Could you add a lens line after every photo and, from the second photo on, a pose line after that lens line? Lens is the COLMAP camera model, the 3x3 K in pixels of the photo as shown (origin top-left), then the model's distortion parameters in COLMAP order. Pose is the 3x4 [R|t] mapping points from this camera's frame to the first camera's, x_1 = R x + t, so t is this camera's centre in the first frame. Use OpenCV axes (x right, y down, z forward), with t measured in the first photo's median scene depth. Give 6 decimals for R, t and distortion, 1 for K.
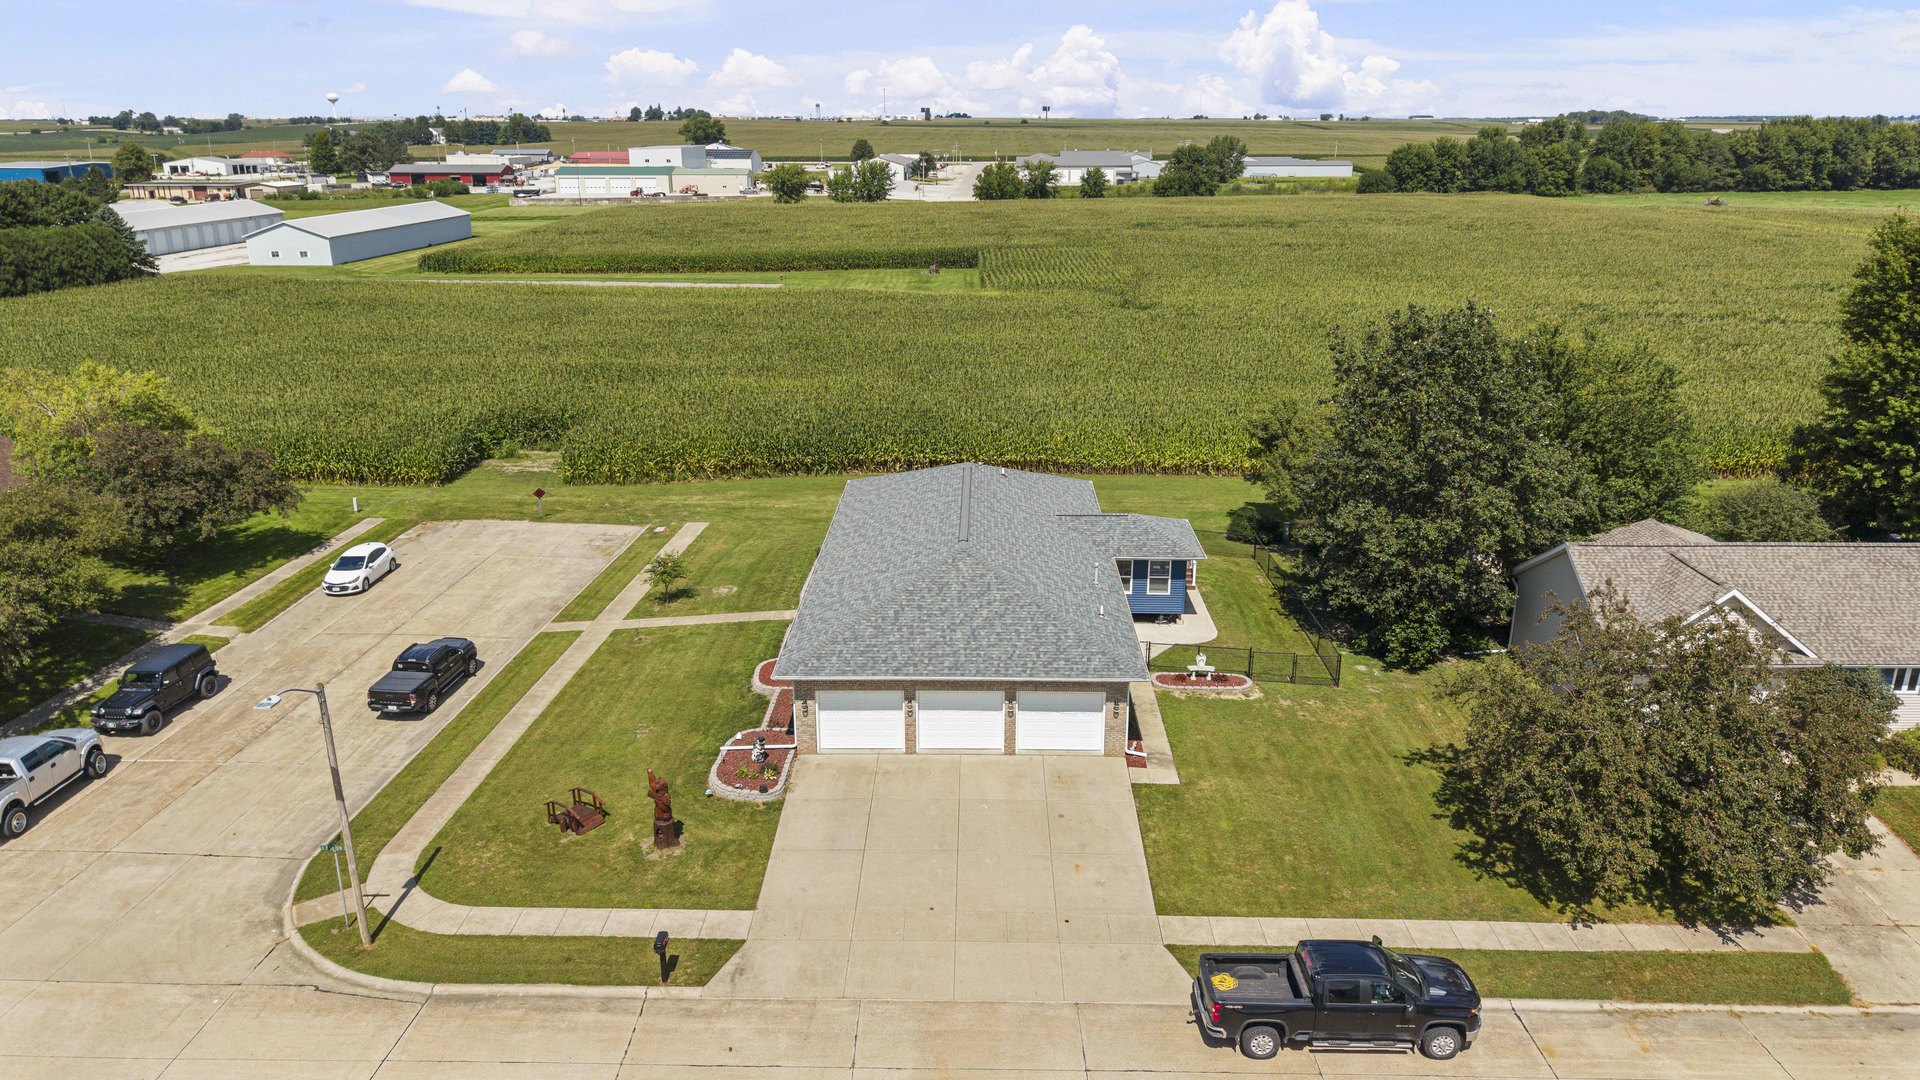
lens RADIAL K [[1291.7, 0, 966.4], [0, 1291.7, 545.3], [0, 0, 1]] dist [0.032876, -0.032951]
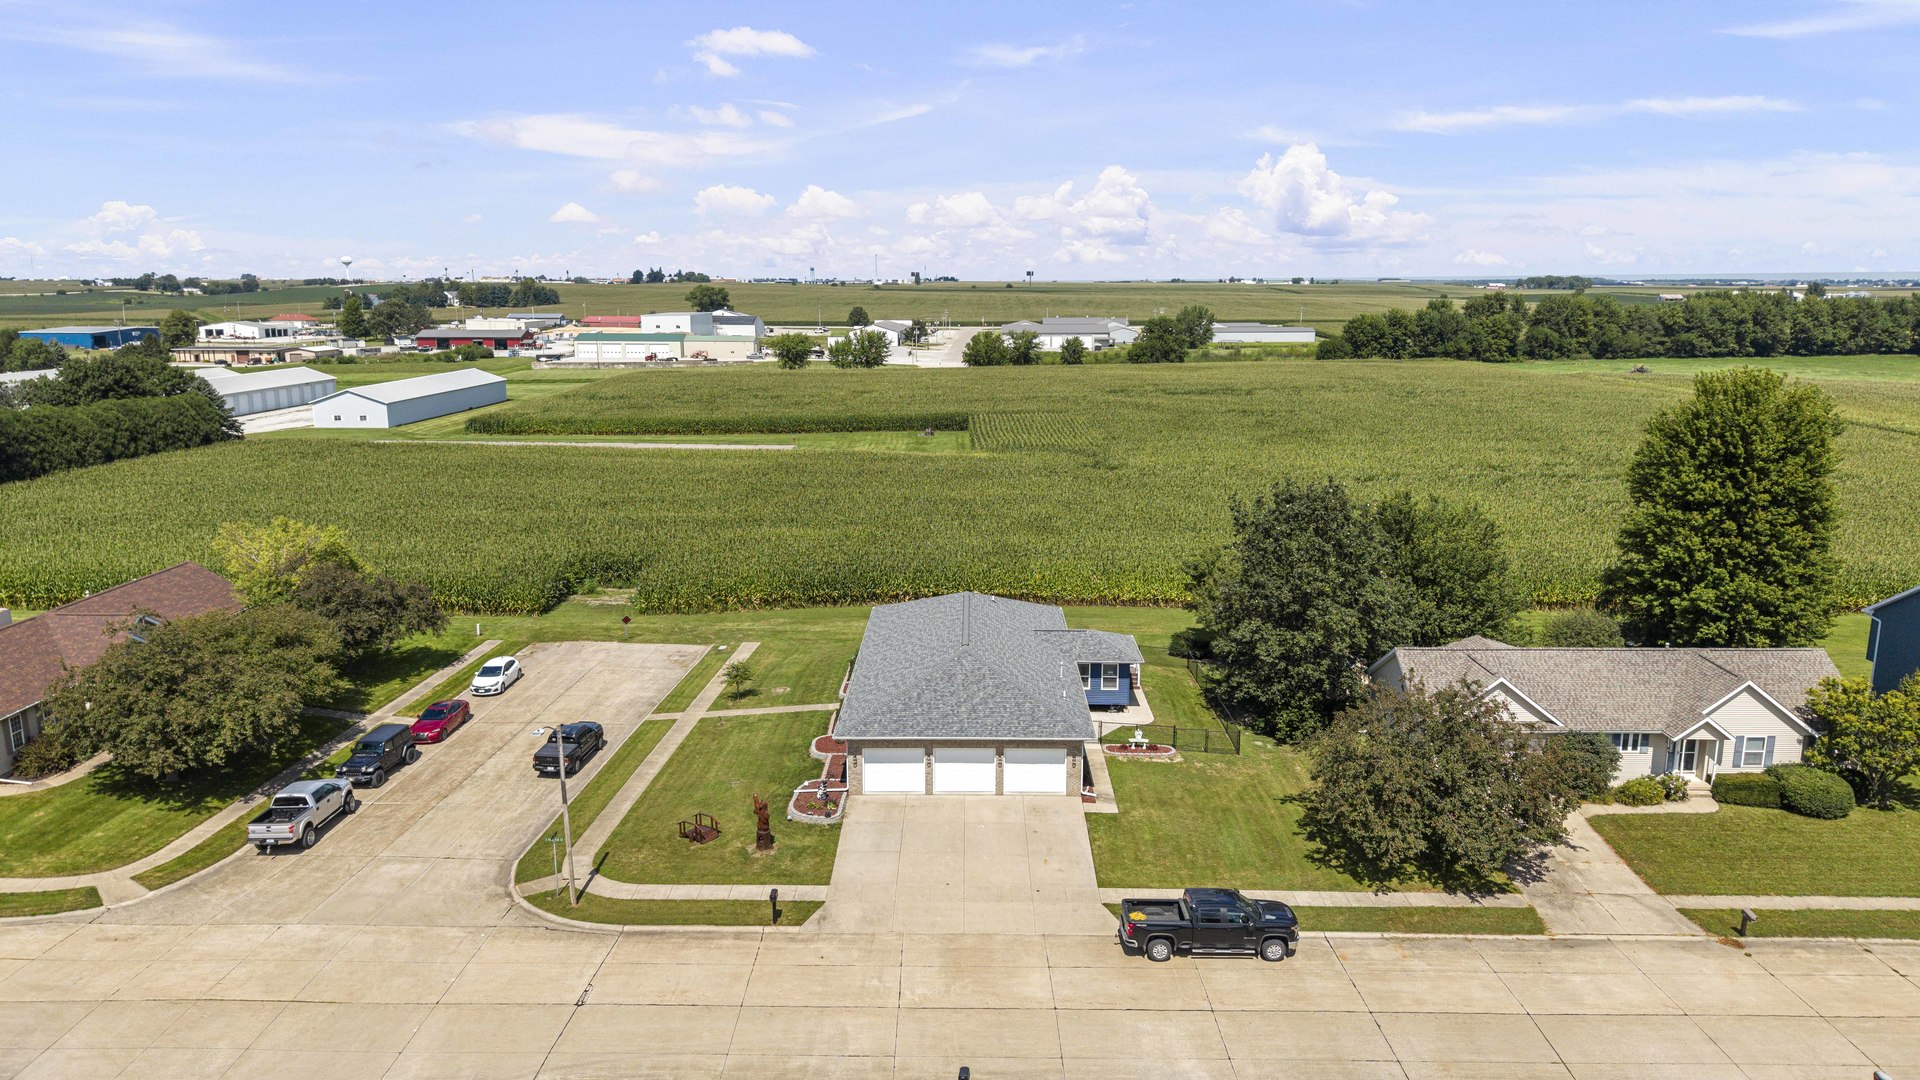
lens RADIAL K [[1287.4, 0, 966.4], [0, 1287.4, 533.5], [0, 0, 1]] dist [0.047694, -0.060431]
pose [[0.999951, 0.000506, 0.009901, -0.012339], [0.000714, 0.992419, -0.122897, 0.038394], [-0.009888, 0.122898, 0.992370, -0.323754]]
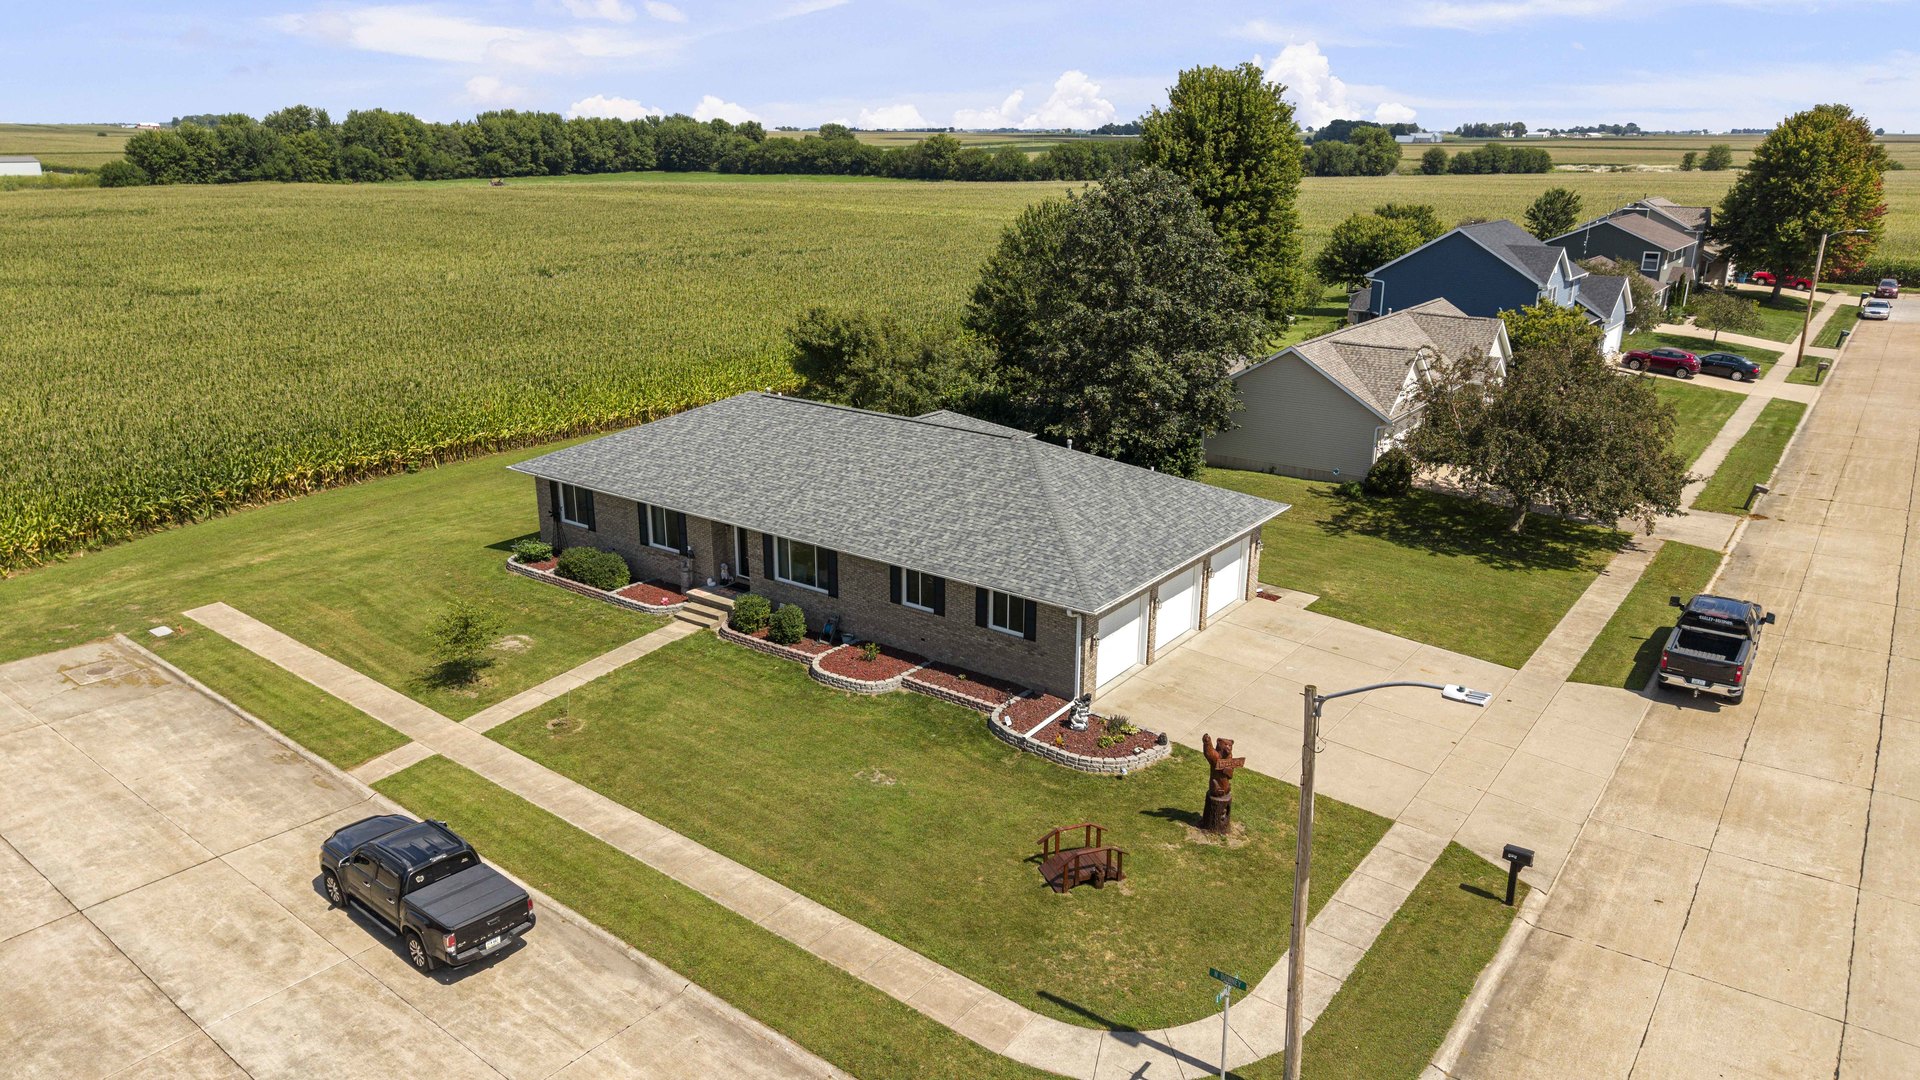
lens RADIAL K [[1291.9, 0, 966.0], [0, 1291.9, 539.3], [0, 0, 1]] dist [0.004581, -0.001504]
pose [[0.577419, -0.242527, 0.779595, -0.568301], [0.249366, 0.961622, 0.114457, -0.034590], [-0.777434, 0.128314, 0.615737, 0.417689]]
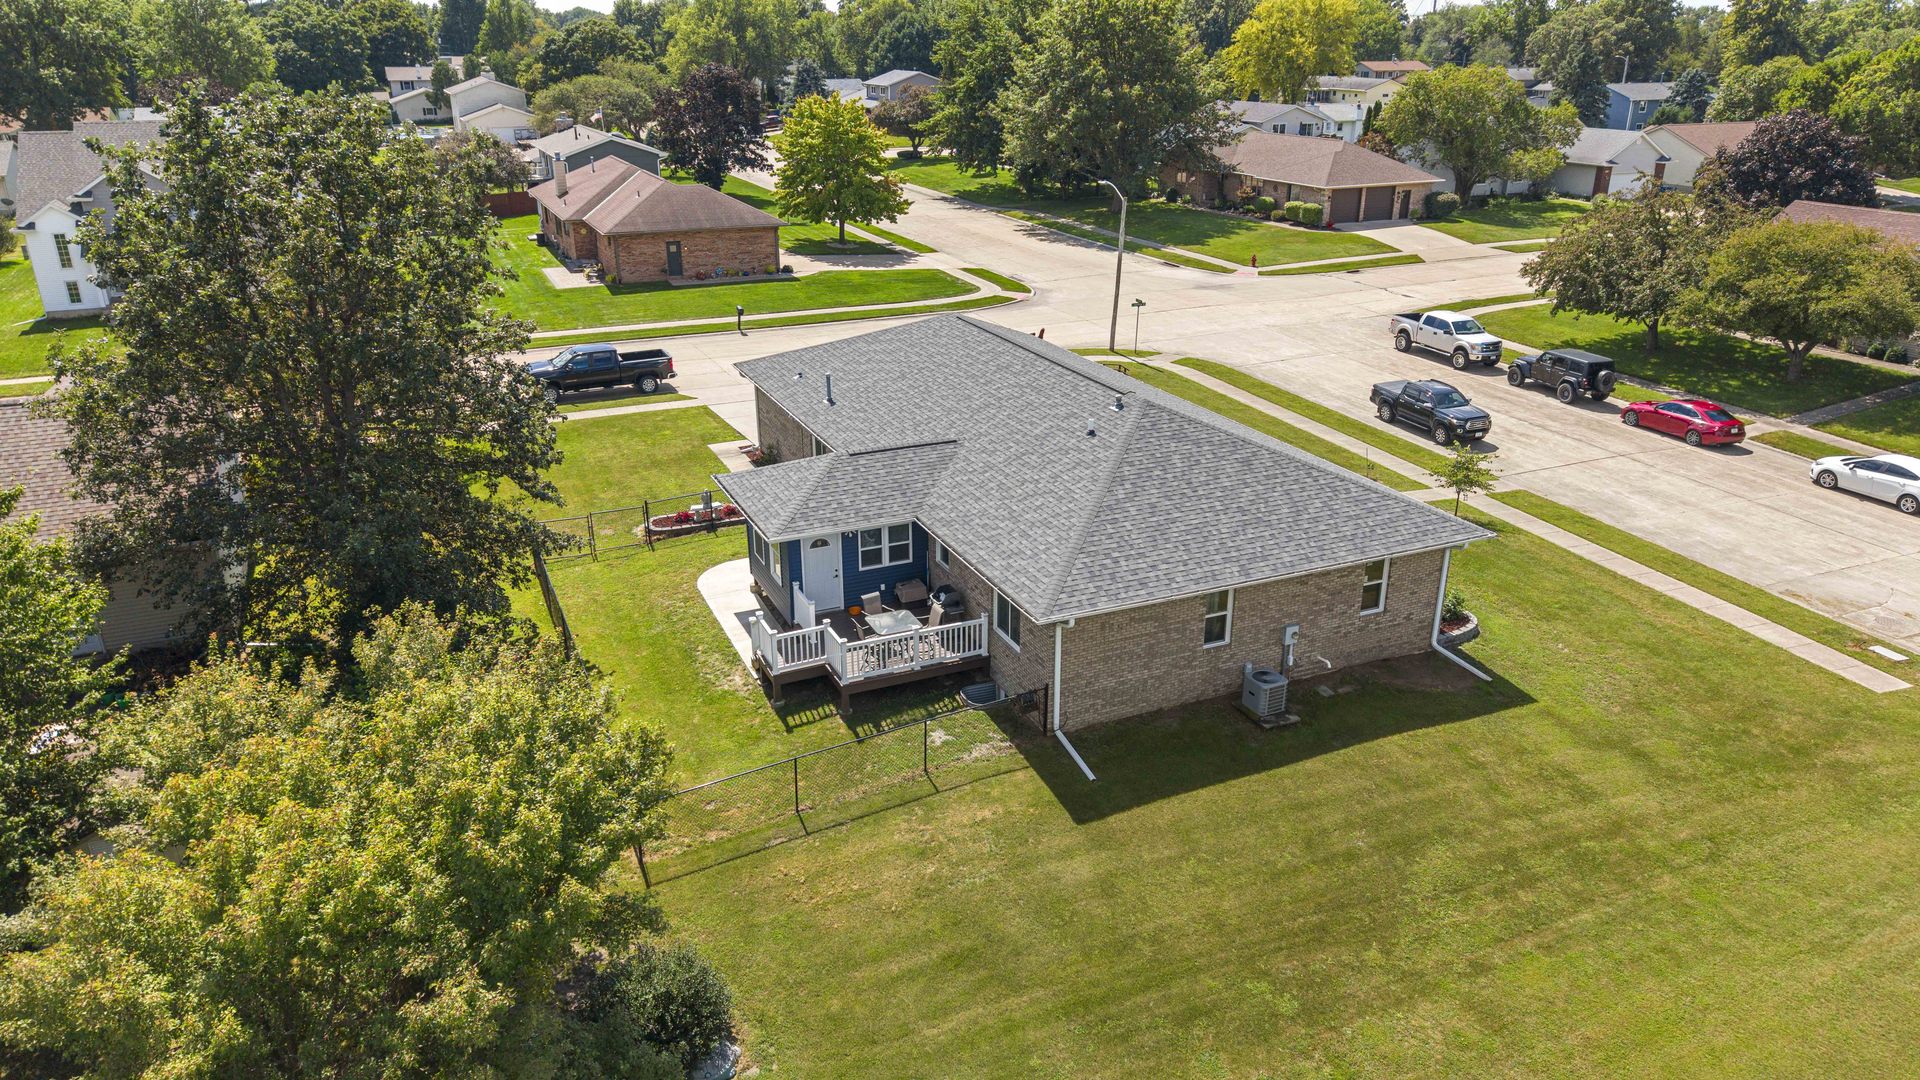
lens RADIAL K [[1287.4, 0, 966.4], [0, 1287.4, 533.5], [0, 0, 1]] dist [0.047694, -0.060431]
pose [[-0.905473, 0.152596, -0.396022, 0.305647], [-0.132960, 0.784155, 0.606154, -0.350987], [0.403040, 0.601511, -0.689741, 1.399486]]
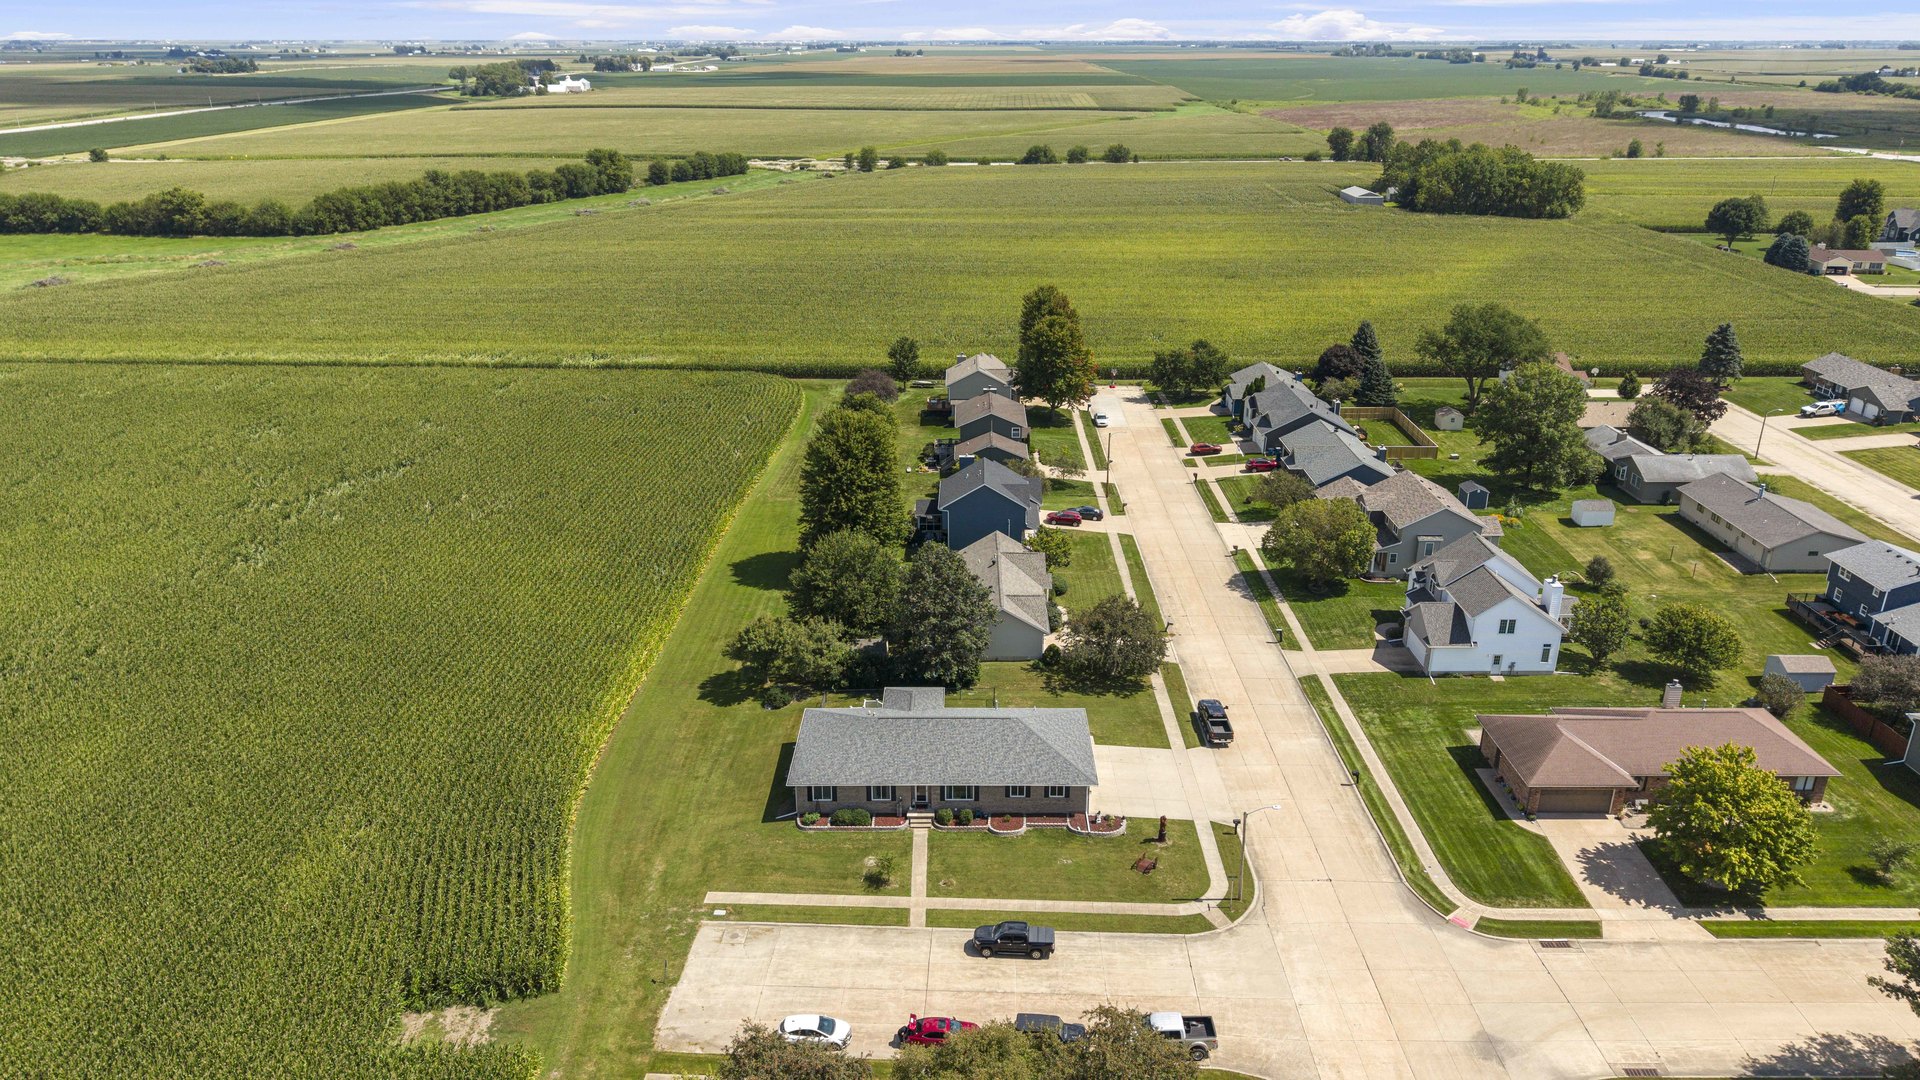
lens RADIAL K [[1287.4, 0, 966.4], [0, 1287.4, 533.5], [0, 0, 1]] dist [0.047694, -0.060431]
pose [[-0.017421, -0.355217, 0.934622, -1.601338], [0.309966, 0.886791, 0.342816, -0.873247], [-0.950588, 0.295673, 0.094657, 0.626264]]
